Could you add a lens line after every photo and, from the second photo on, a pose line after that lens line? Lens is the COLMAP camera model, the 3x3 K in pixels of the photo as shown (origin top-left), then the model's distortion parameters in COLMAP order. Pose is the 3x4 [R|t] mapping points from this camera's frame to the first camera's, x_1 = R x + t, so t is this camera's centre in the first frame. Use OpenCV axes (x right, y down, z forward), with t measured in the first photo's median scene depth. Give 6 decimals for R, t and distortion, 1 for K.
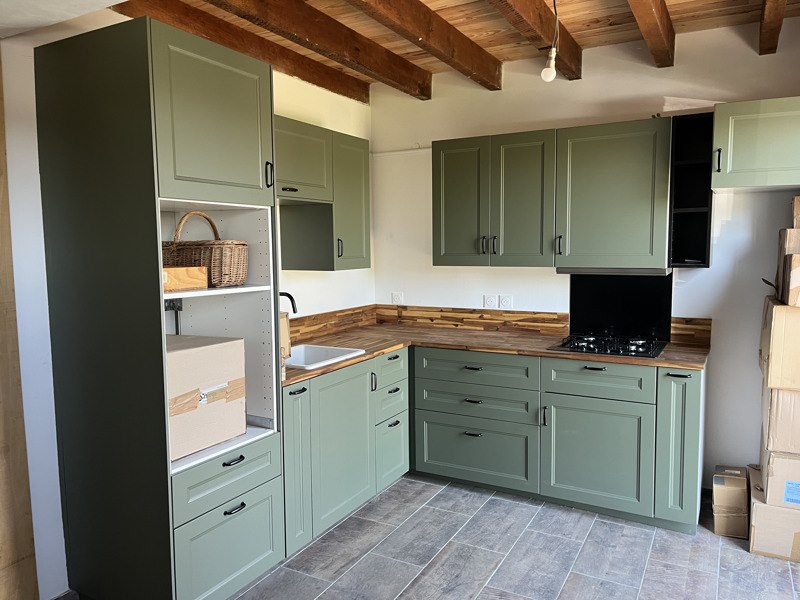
lens RADIAL K [[605.2, 0, 400.0], [0, 605.2, 300.0], [0, 0, 1]] dist [0.036495, -0.000868]
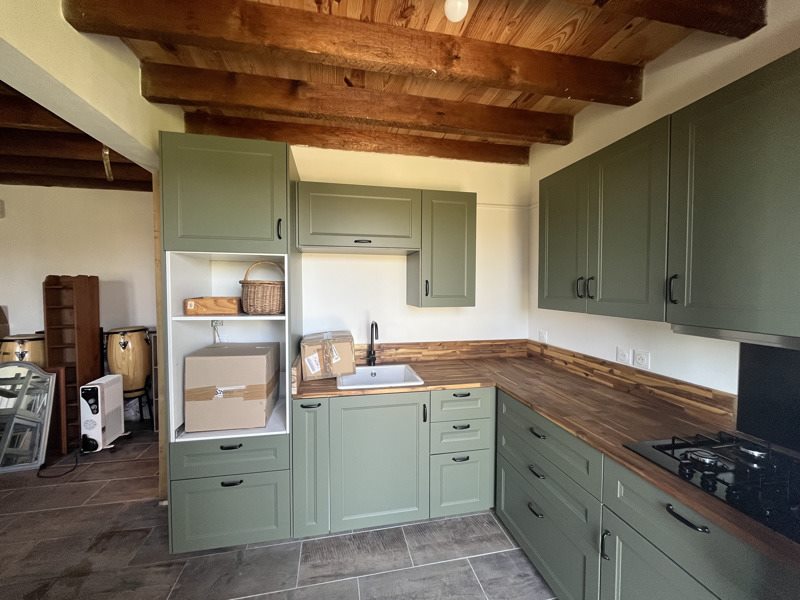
lens RADIAL K [[321.1, 0, 397.7], [0, 321.1, 299.4], [0, 0, 1]] dist [-0.003642, -0.000225]
pose [[0.647726, 0.041517, -0.760741, 0.302956], [-0.080658, 0.996639, -0.014284, -0.046577], [0.757592, 0.070612, 0.648898, 0.508005]]
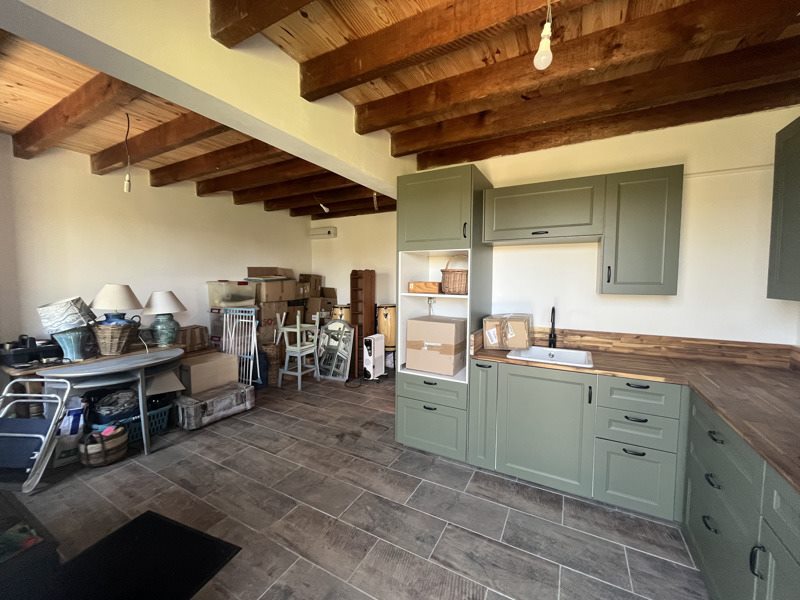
lens RADIAL K [[321.1, 0, 397.7], [0, 321.1, 299.4], [0, 0, 1]] dist [-0.003642, -0.000225]
pose [[-0.002840, 0.070112, -0.997535, 0.460628], [-0.099358, 0.992583, 0.070047, -0.038513], [0.995048, 0.099312, 0.004147, 0.550921]]
